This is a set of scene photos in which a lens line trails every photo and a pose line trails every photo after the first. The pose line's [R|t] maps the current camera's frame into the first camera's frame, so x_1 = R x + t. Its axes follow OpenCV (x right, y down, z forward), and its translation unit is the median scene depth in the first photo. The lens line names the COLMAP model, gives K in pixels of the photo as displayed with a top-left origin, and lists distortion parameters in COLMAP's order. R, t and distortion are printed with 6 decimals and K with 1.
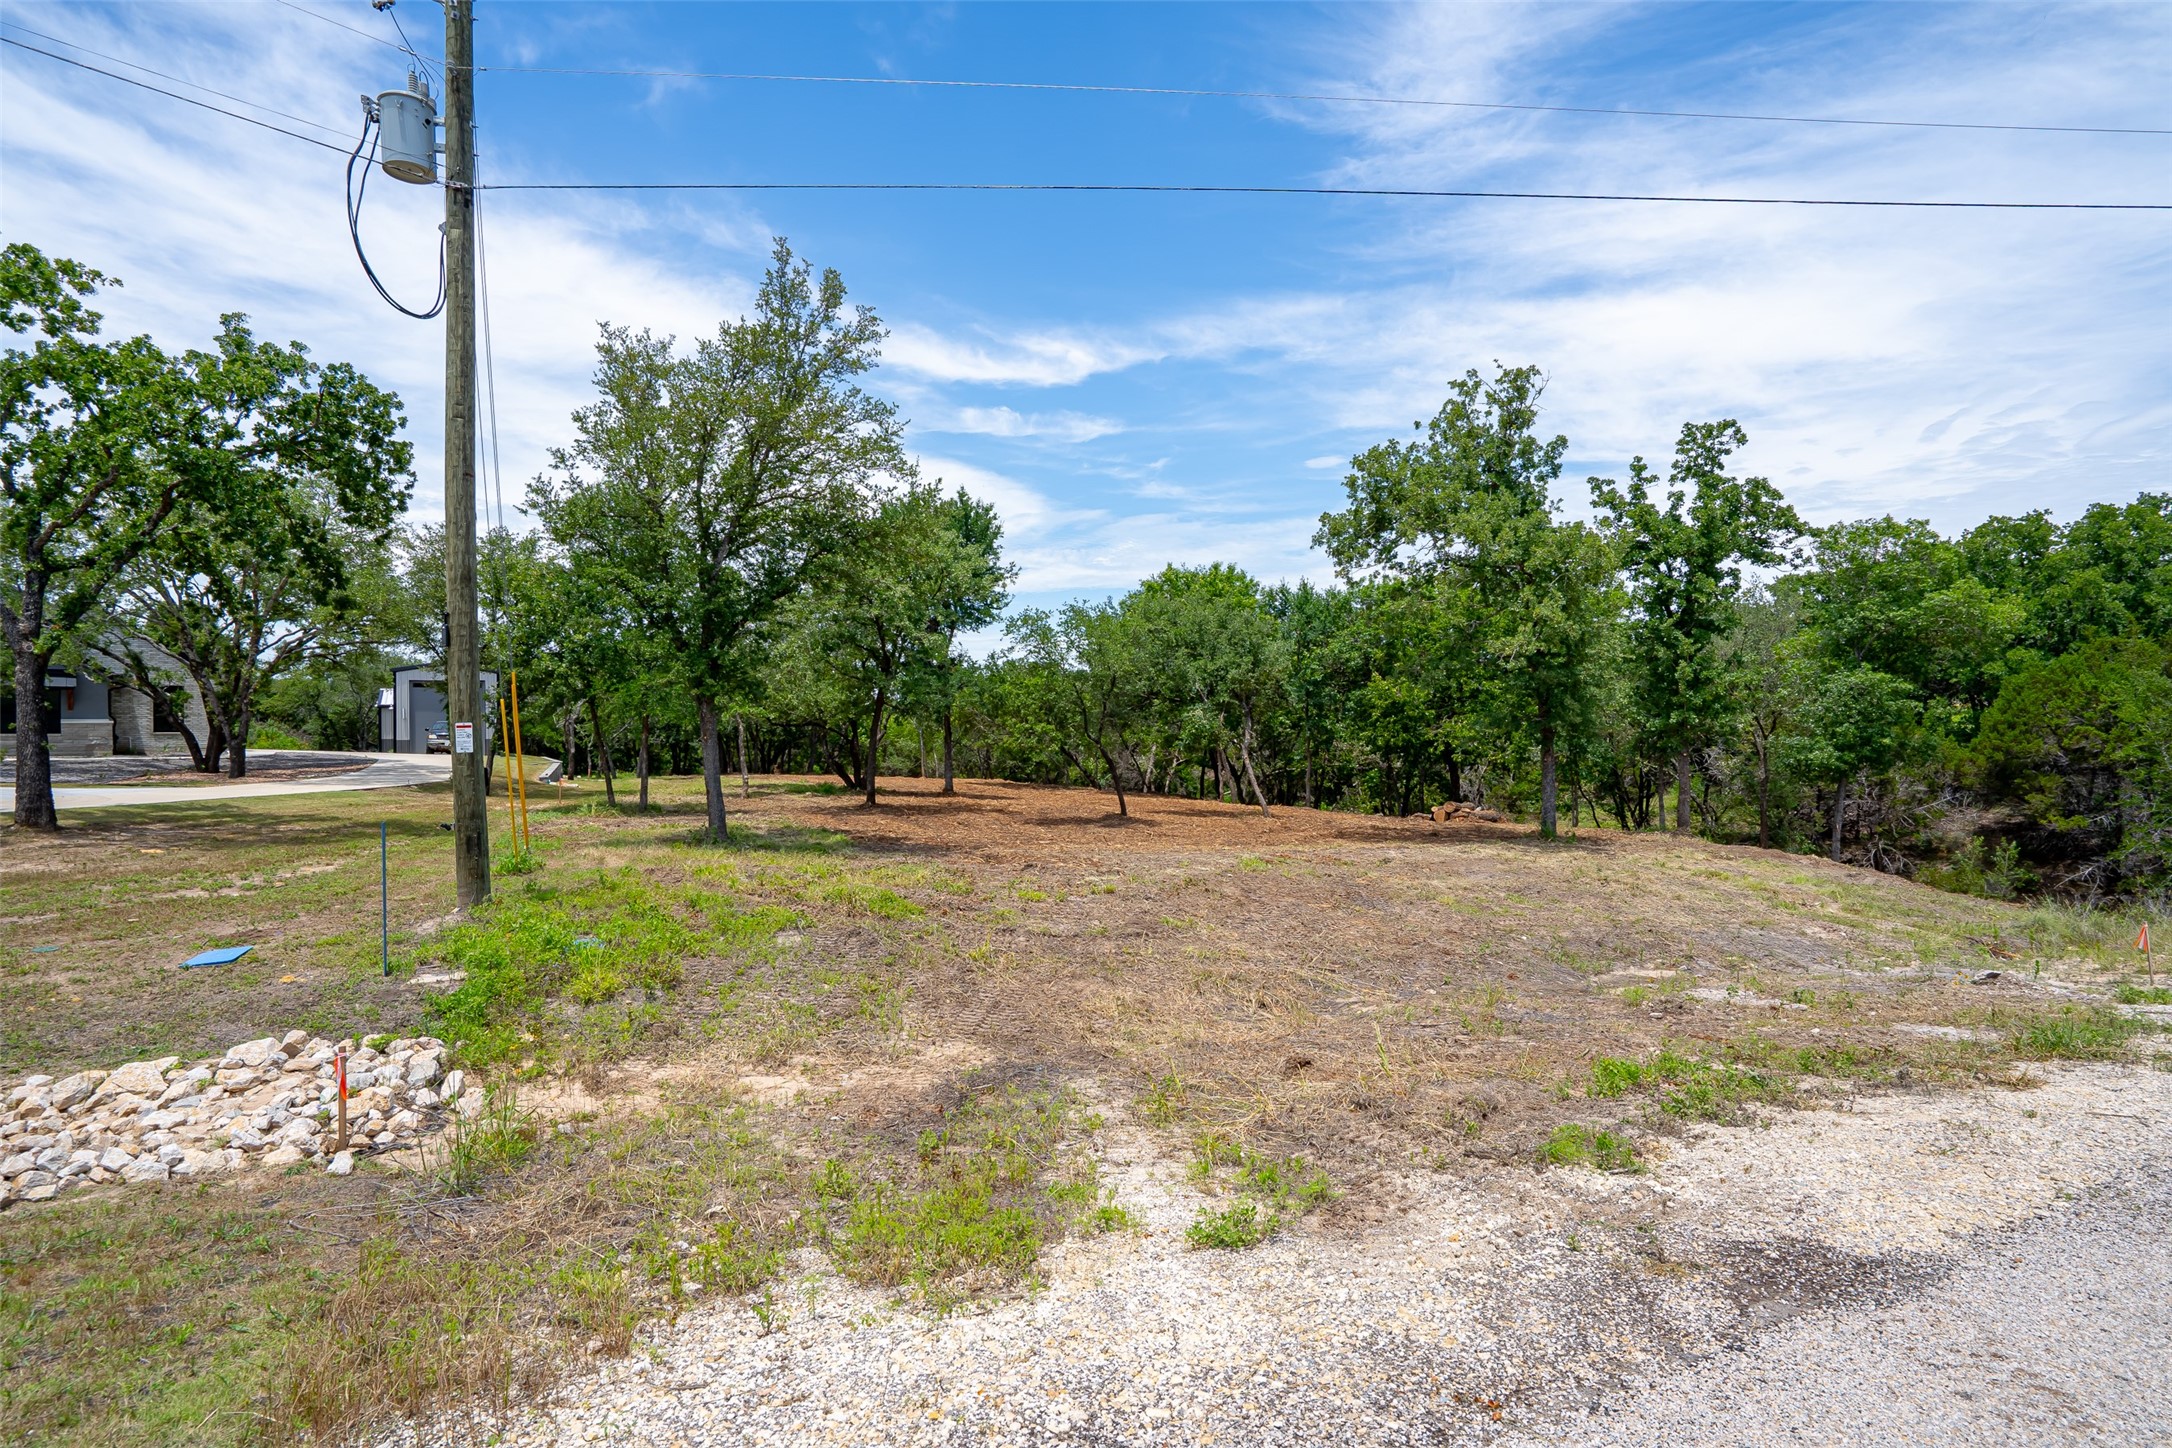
lens RADIAL K [[1022.3, 0, 1095.3], [0, 1022.3, 728.4], [0, 0, 1]] dist [-0.040162, 0.013057]
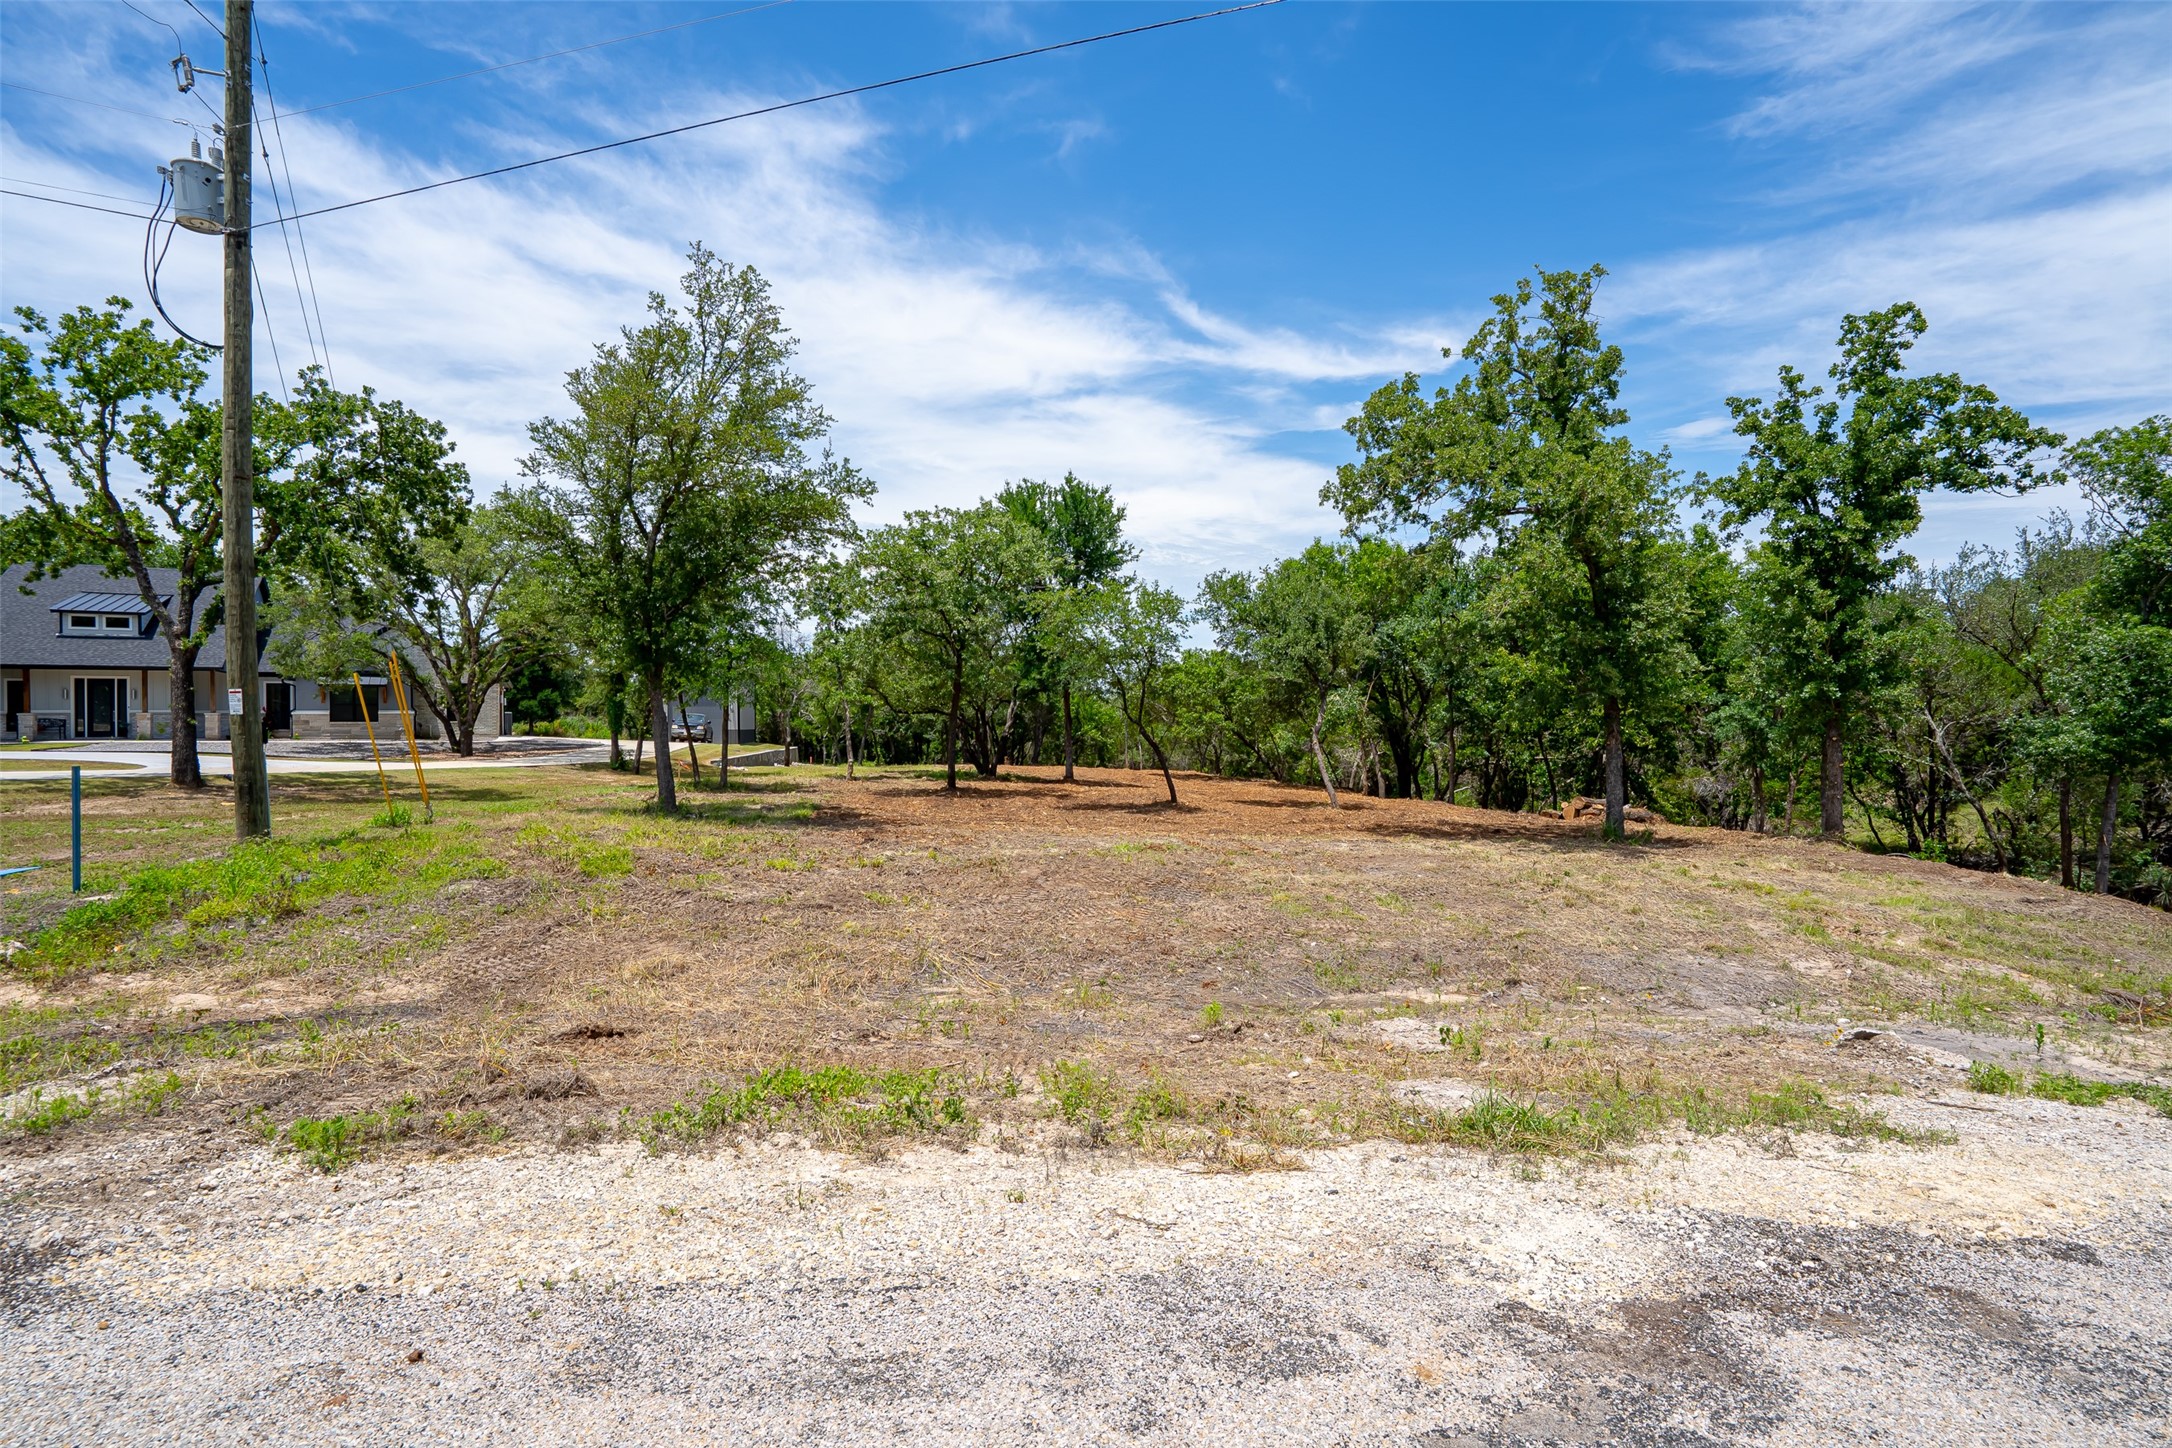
lens RADIAL K [[1022.3, 0, 1084.9], [0, 1022.3, 726.8], [0, 0, 1]] dist [-0.040162, 0.013057]
pose [[0.951342, -0.000932, -0.308134, 0.266097], [0.001274, 0.999999, 0.000908, 0.015107], [0.308133, -0.001257, 0.951342, 0.079729]]
